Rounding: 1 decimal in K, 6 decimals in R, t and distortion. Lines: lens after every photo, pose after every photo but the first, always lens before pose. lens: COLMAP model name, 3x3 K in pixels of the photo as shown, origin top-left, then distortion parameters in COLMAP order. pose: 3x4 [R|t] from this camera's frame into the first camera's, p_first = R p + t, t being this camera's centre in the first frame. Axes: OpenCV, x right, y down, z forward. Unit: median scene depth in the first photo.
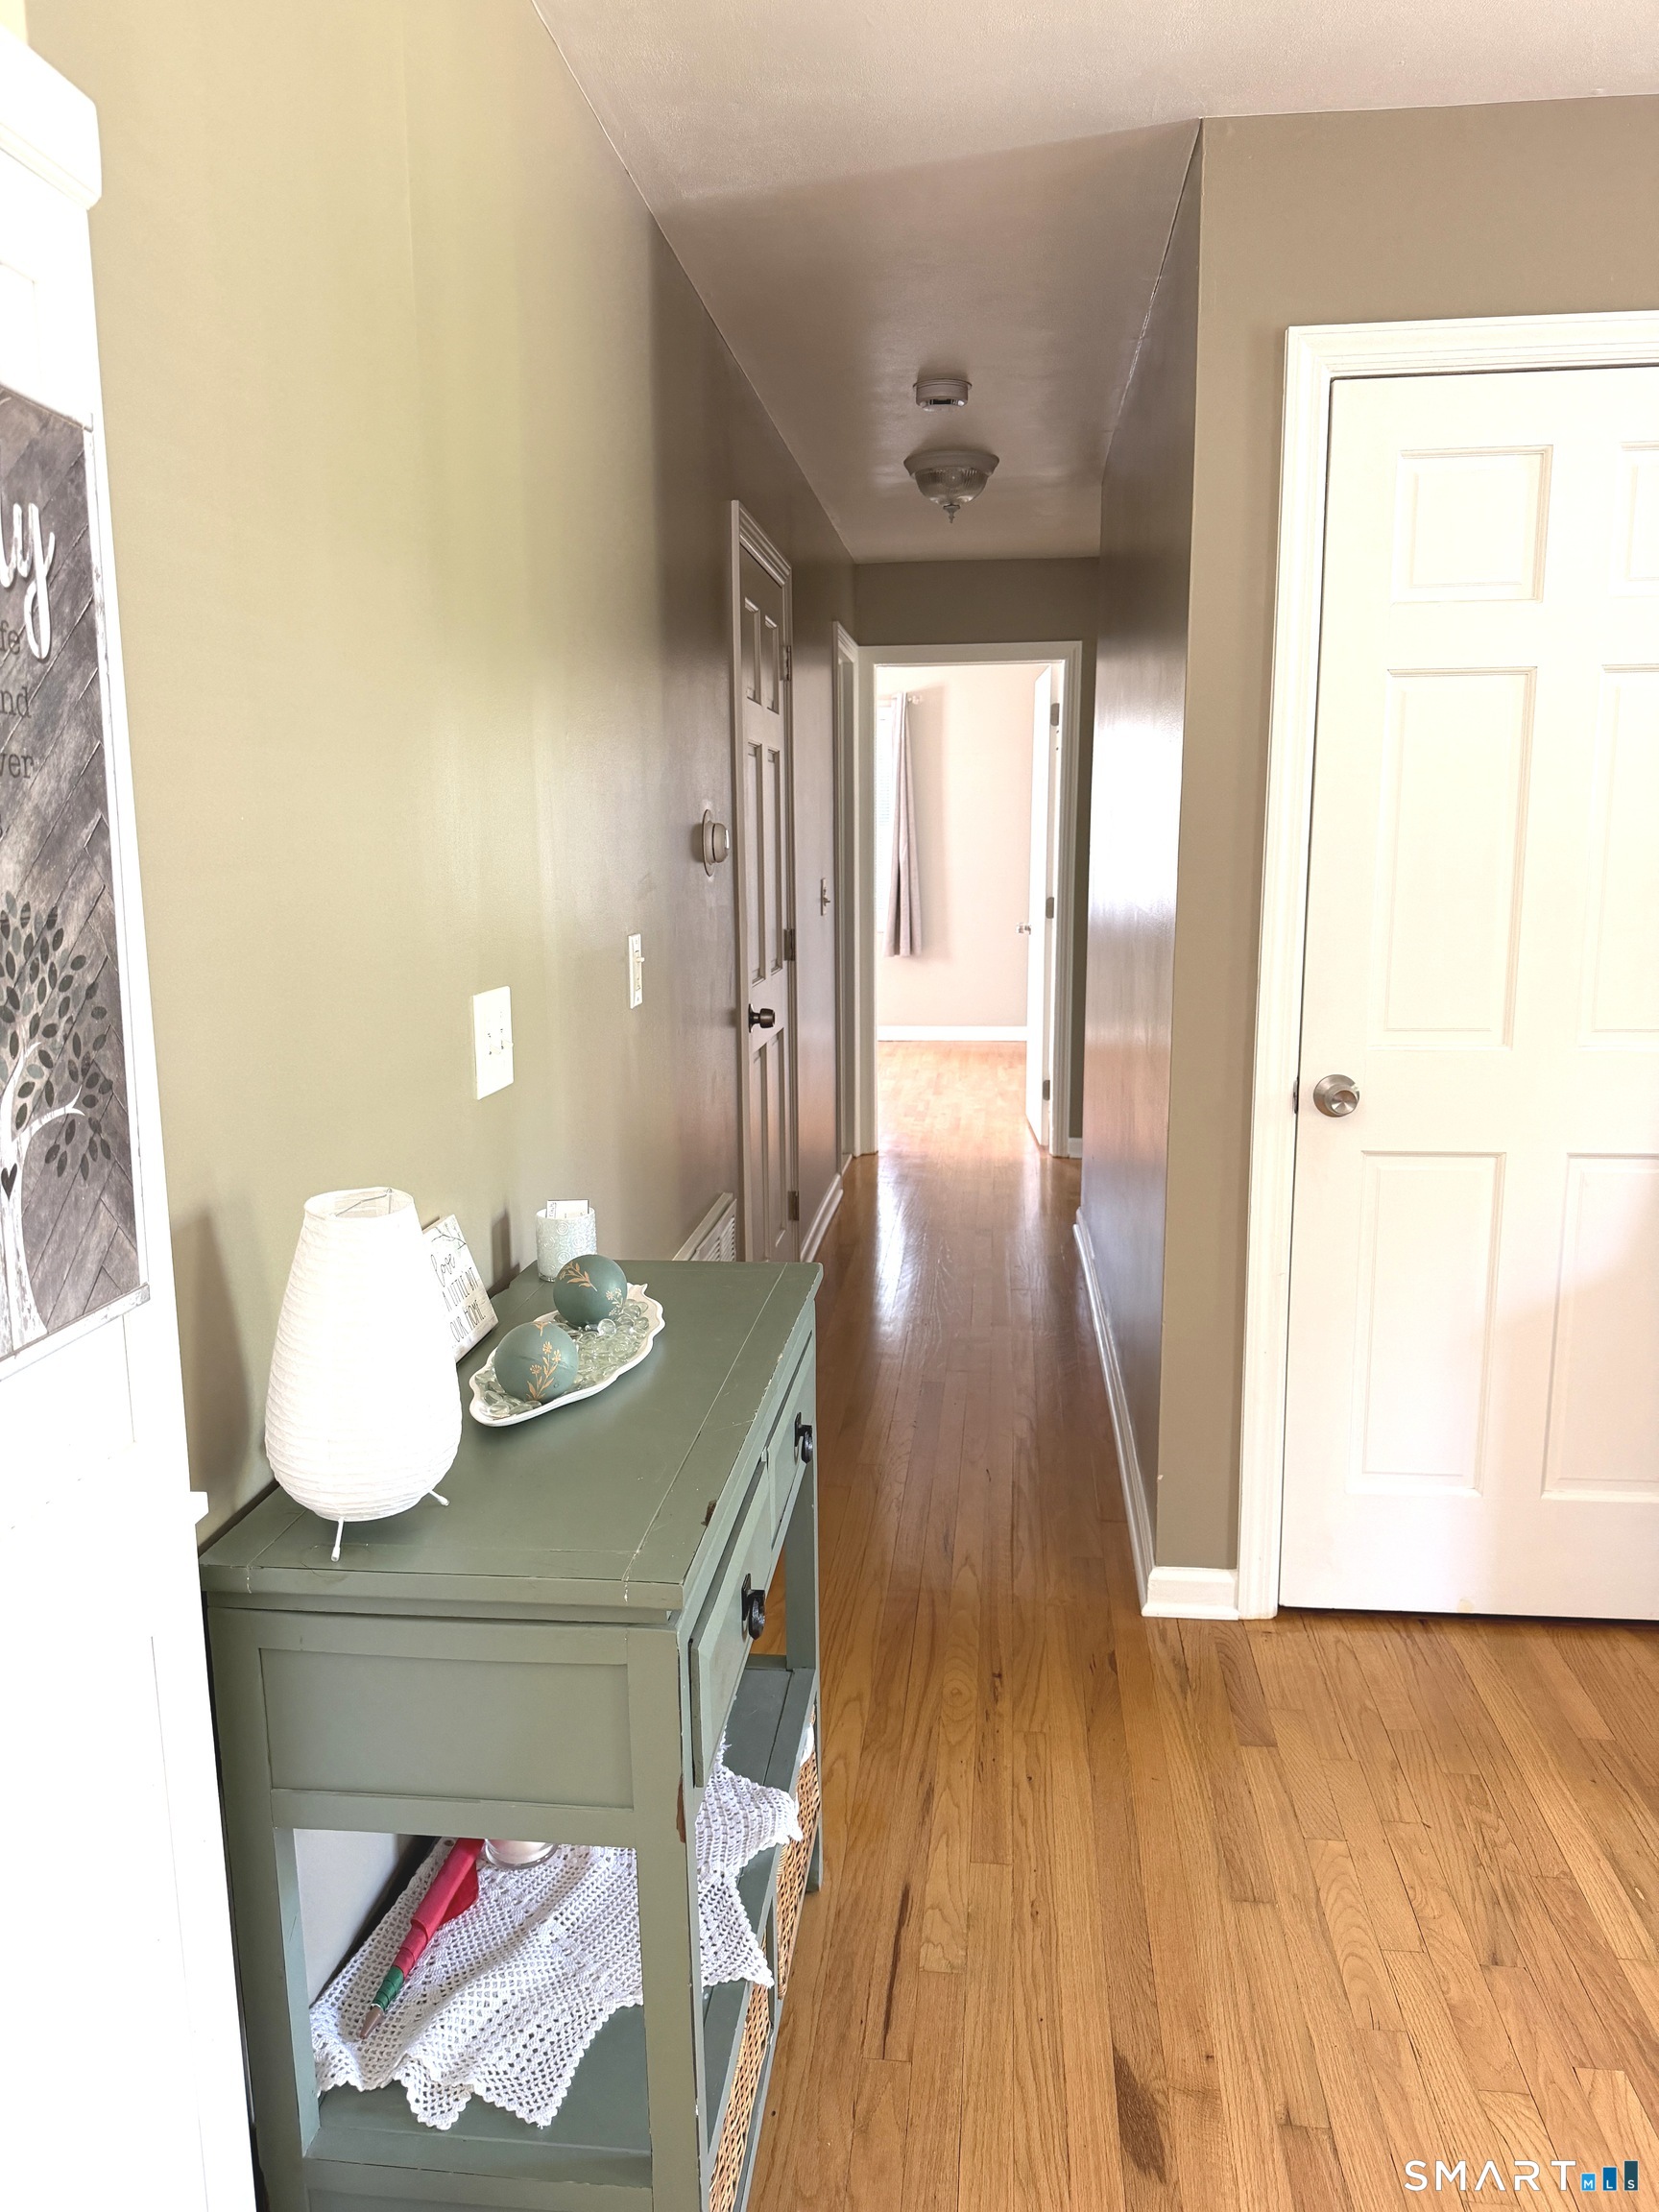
lens RADIAL K [[1584.3, 0, 829.2], [0, 1584.3, 1111.8], [0, 0, 1]] dist [0.002007, -0.000657]
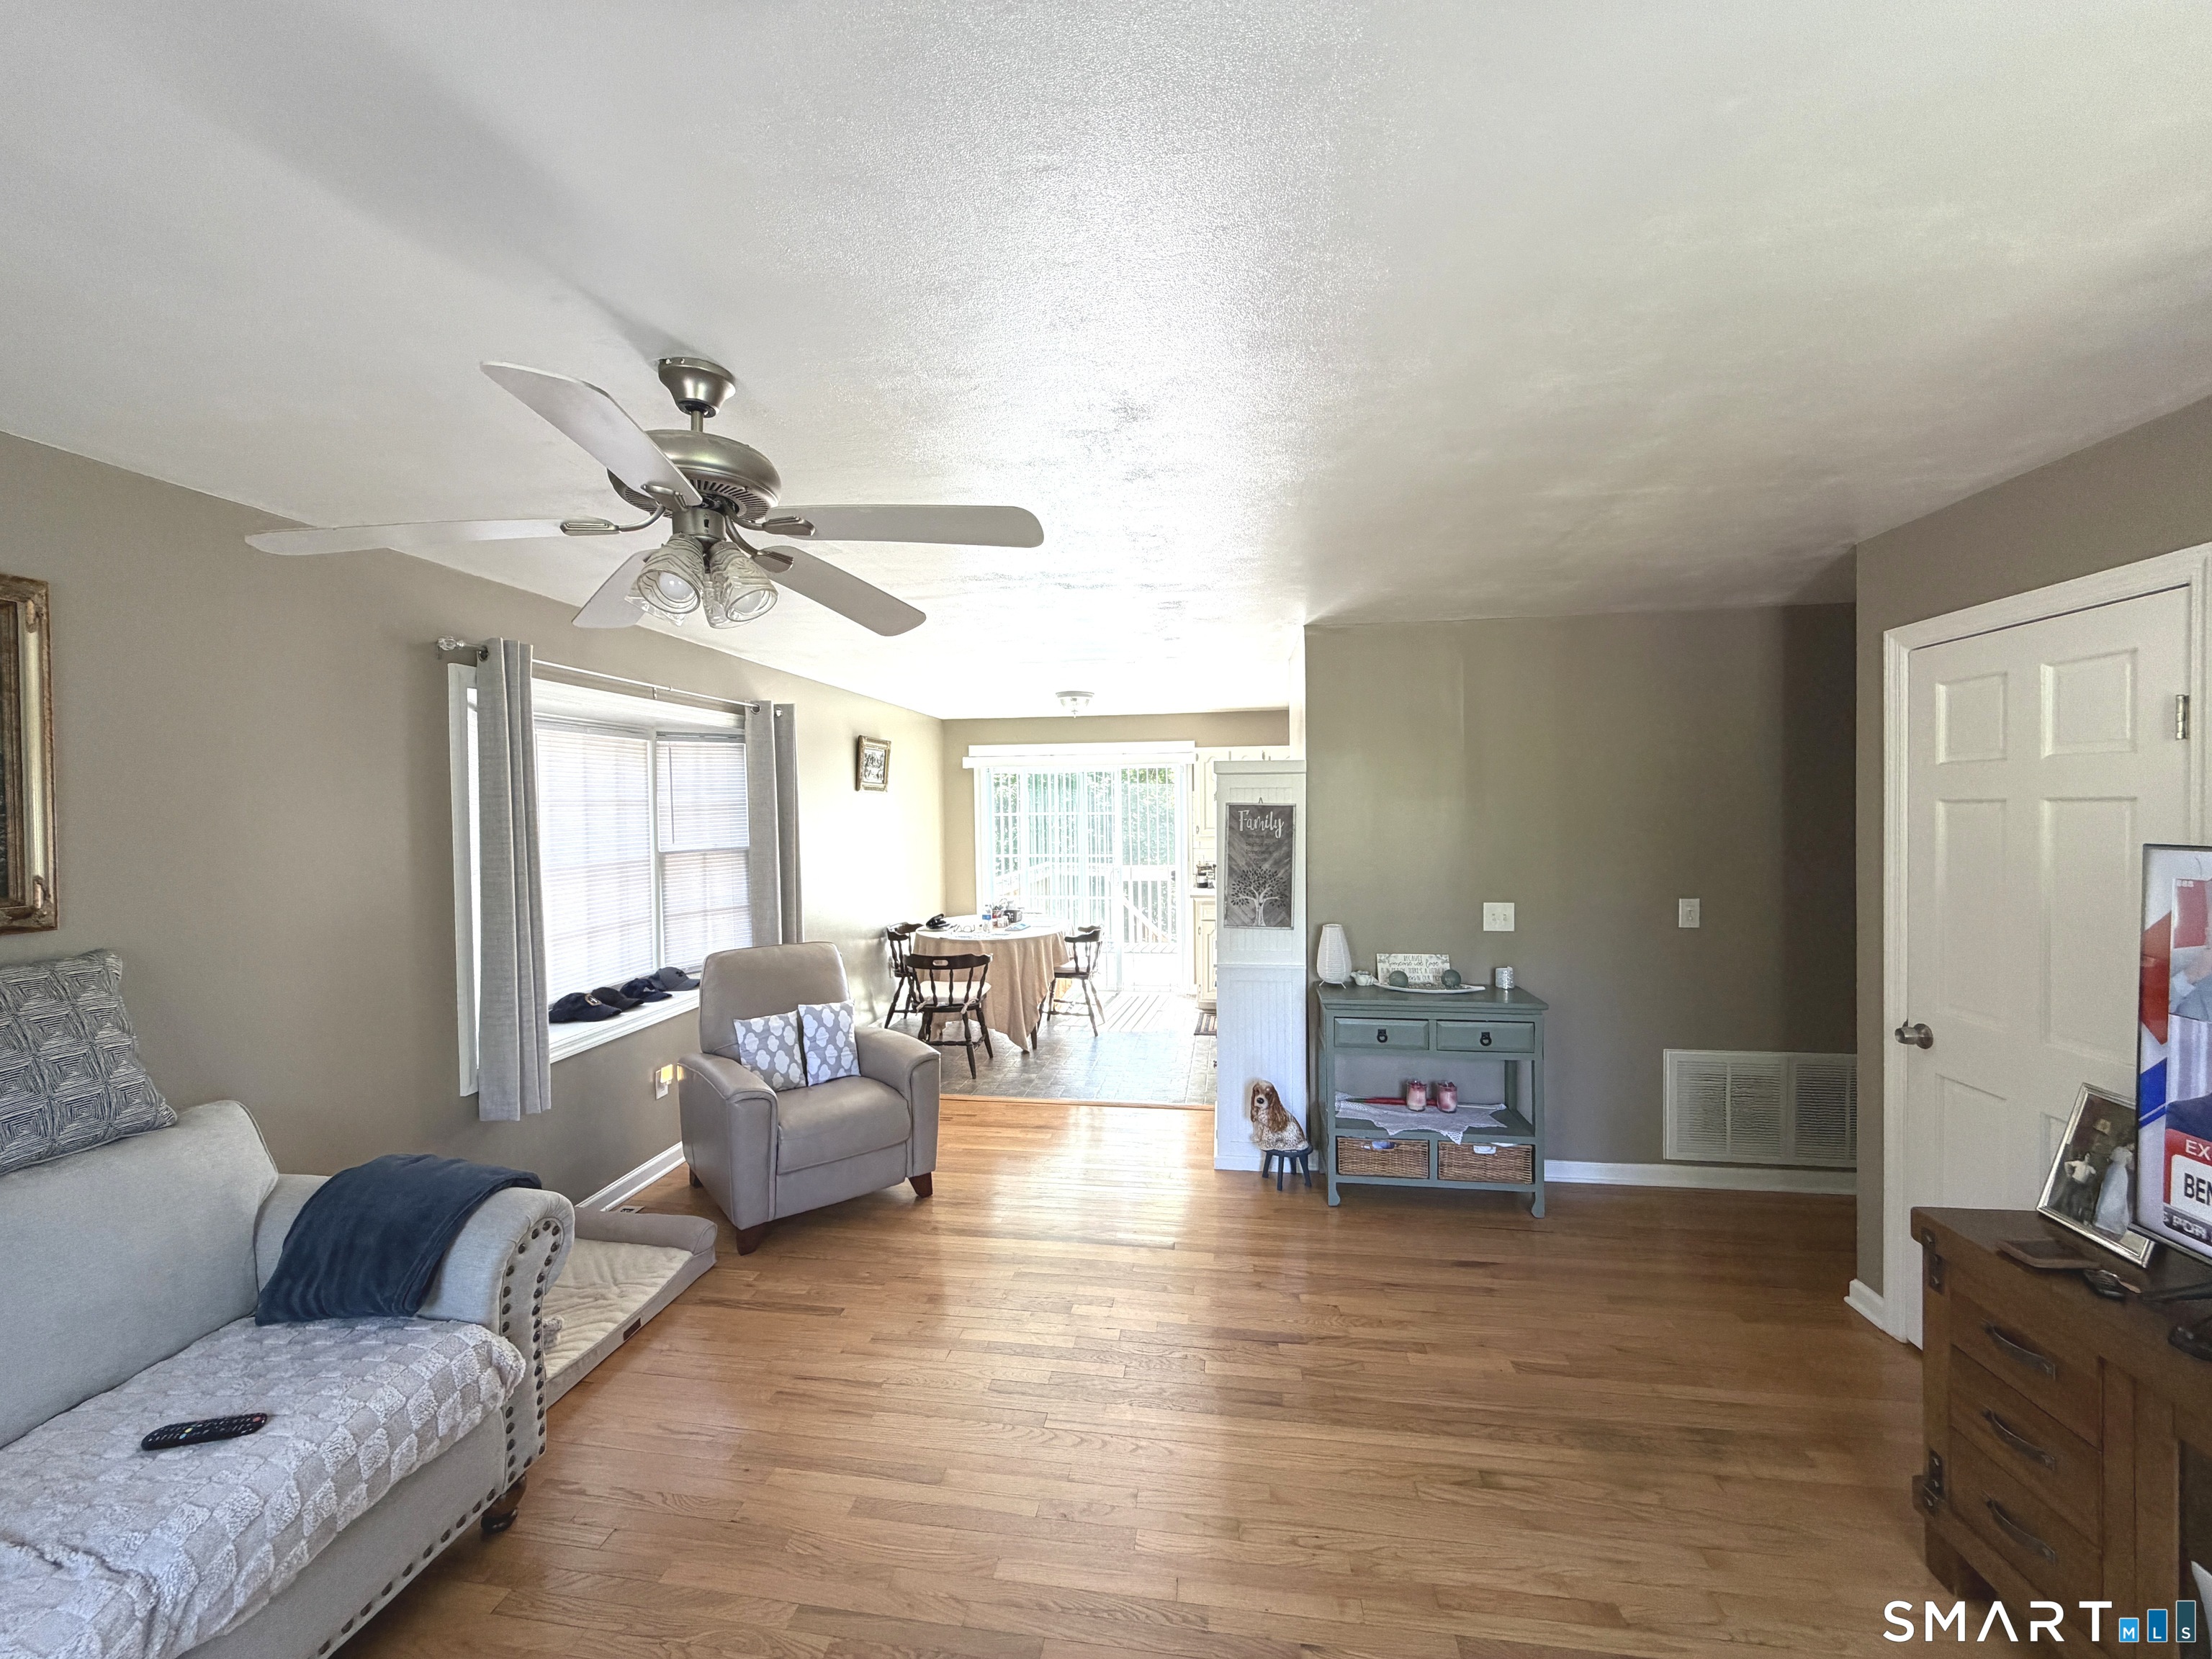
lens RADIAL K [[878.1, 0, 1098.6], [0, 878.1, 828.7], [0, 0, 1]] dist [0.000271, -0.000266]
pose [[-0.042953, 0.031846, -0.998569, 1.308501], [-0.165221, 0.985503, 0.038536, -0.122331], [0.985321, 0.166640, -0.037068, 0.105095]]
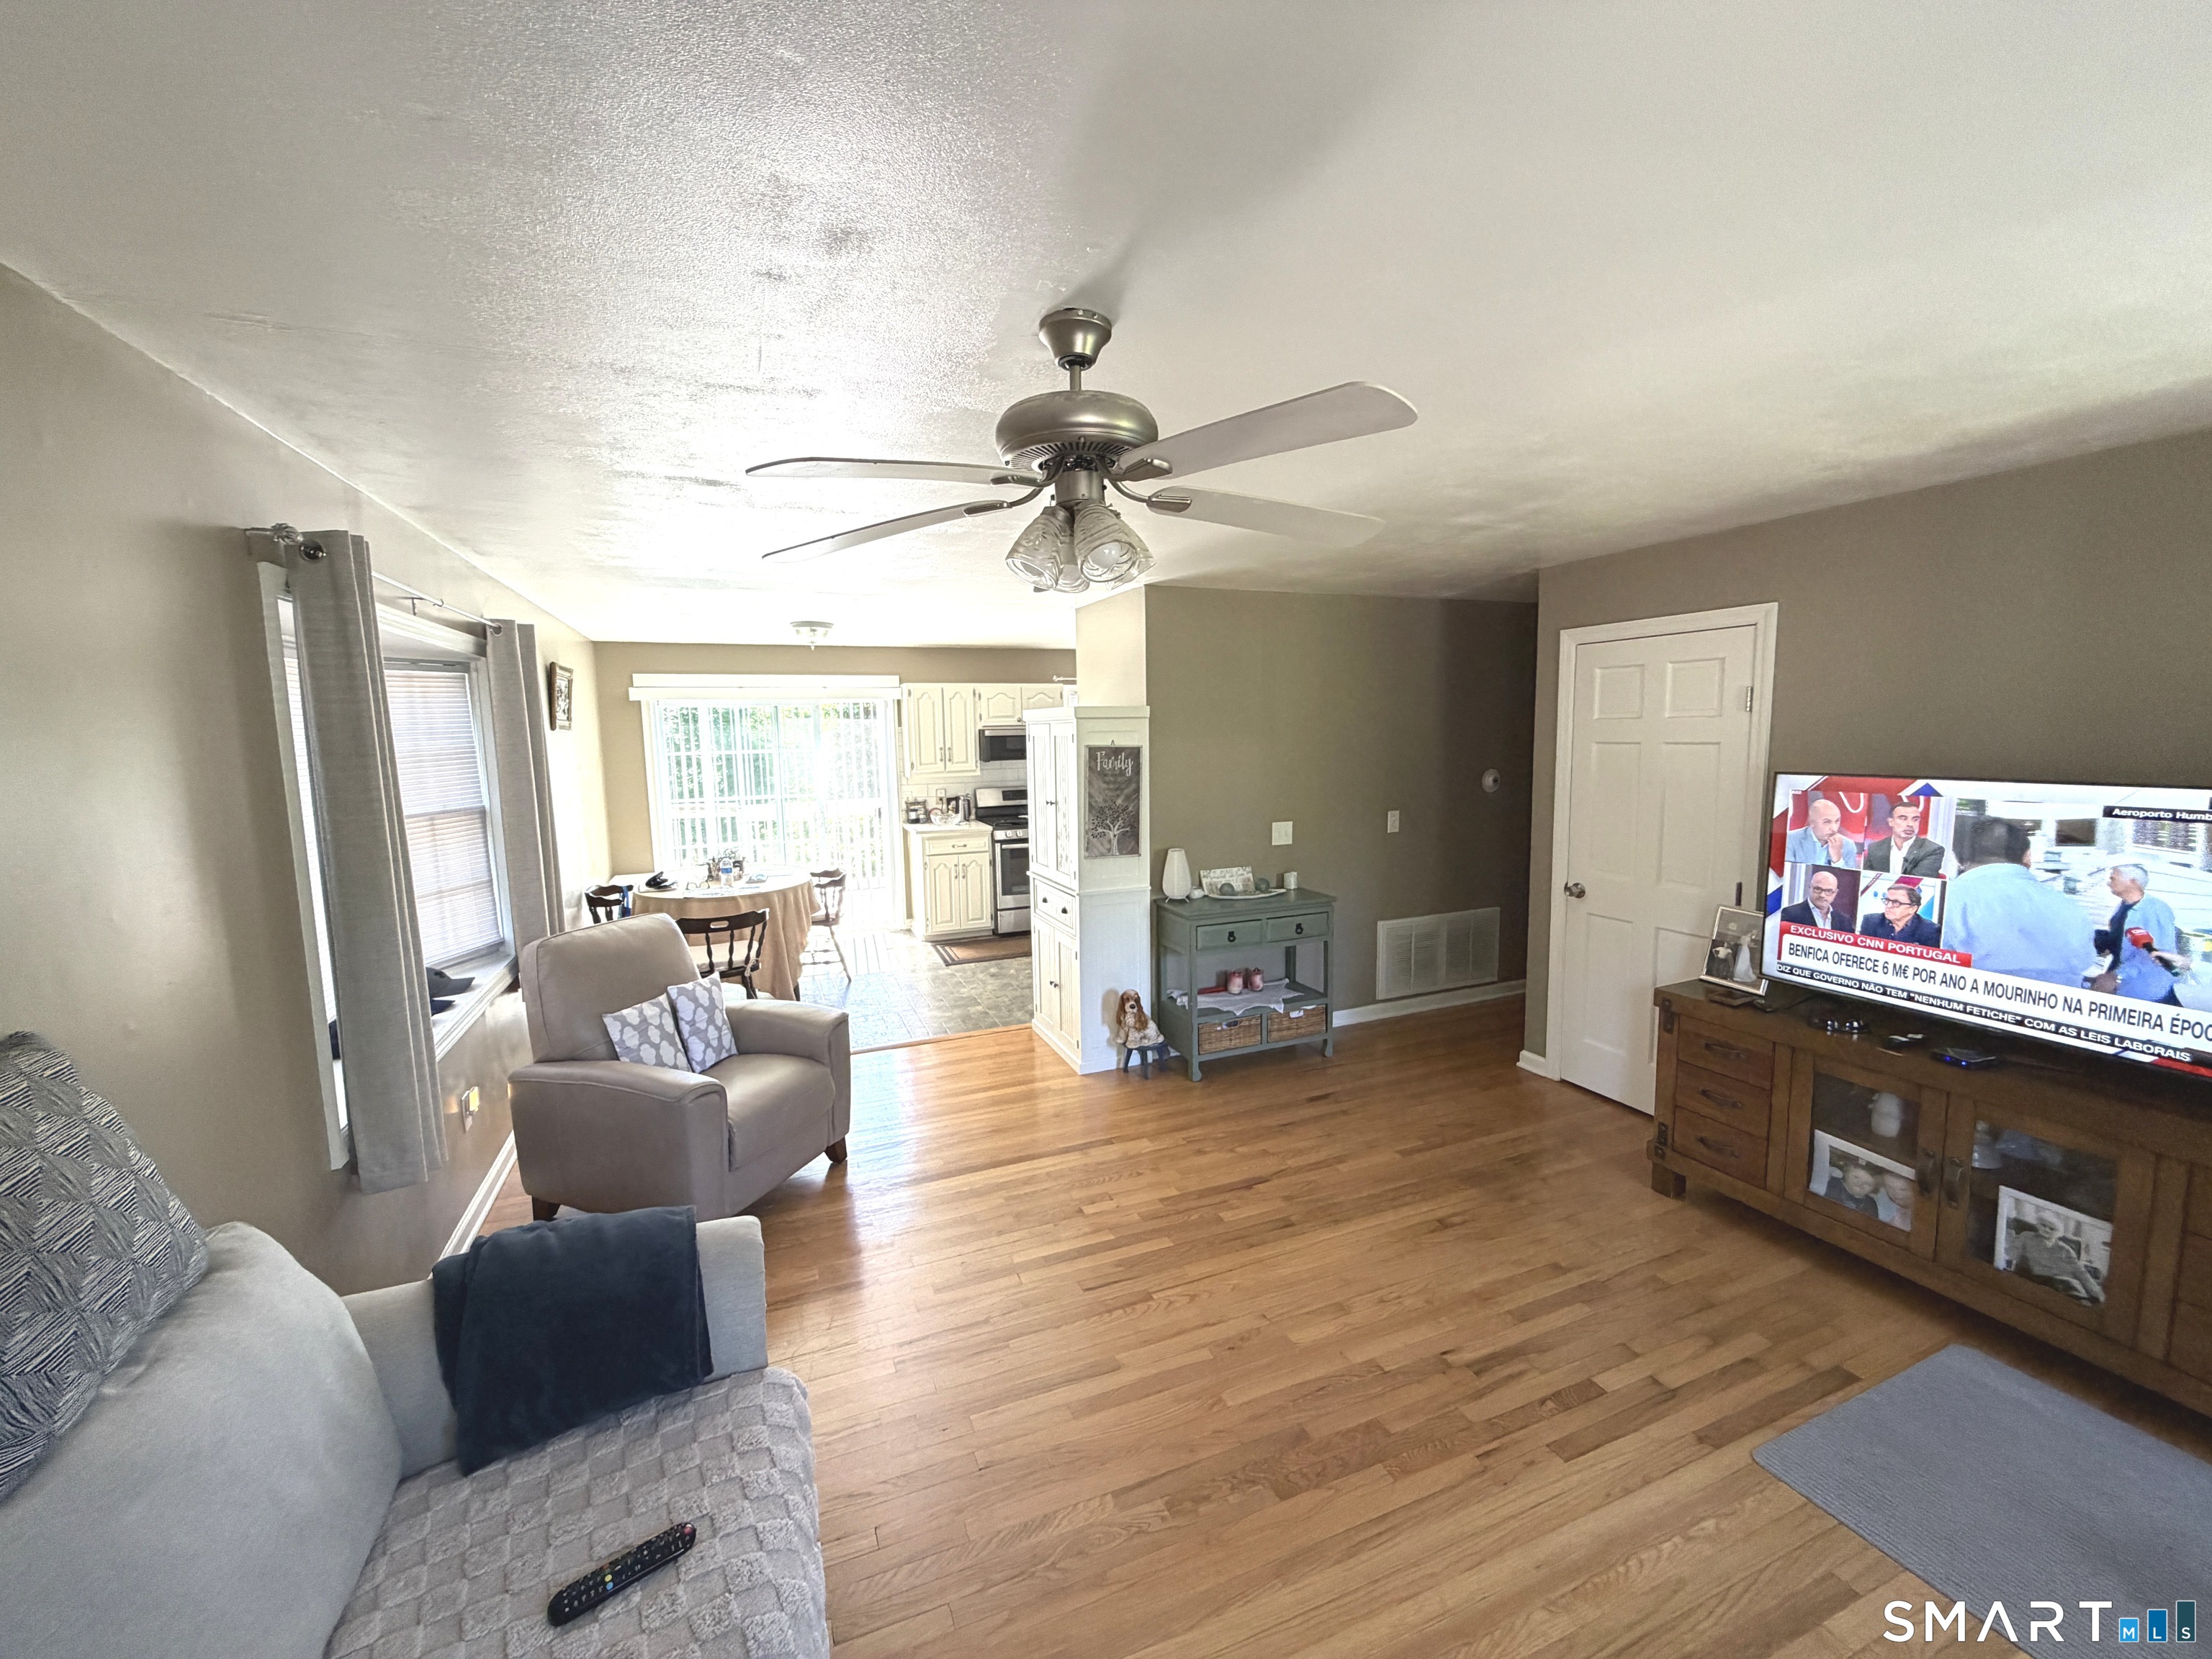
lens RADIAL K [[878.1, 0, 1100.0], [0, 878.1, 829.1], [0, 0, 1]] dist [0.000271, -0.000266]
pose [[0.472194, 0.100764, -0.875716, 1.255966], [-0.142581, 0.989094, 0.036929, -0.054635], [0.869887, 0.107423, 0.481412, -0.478866]]
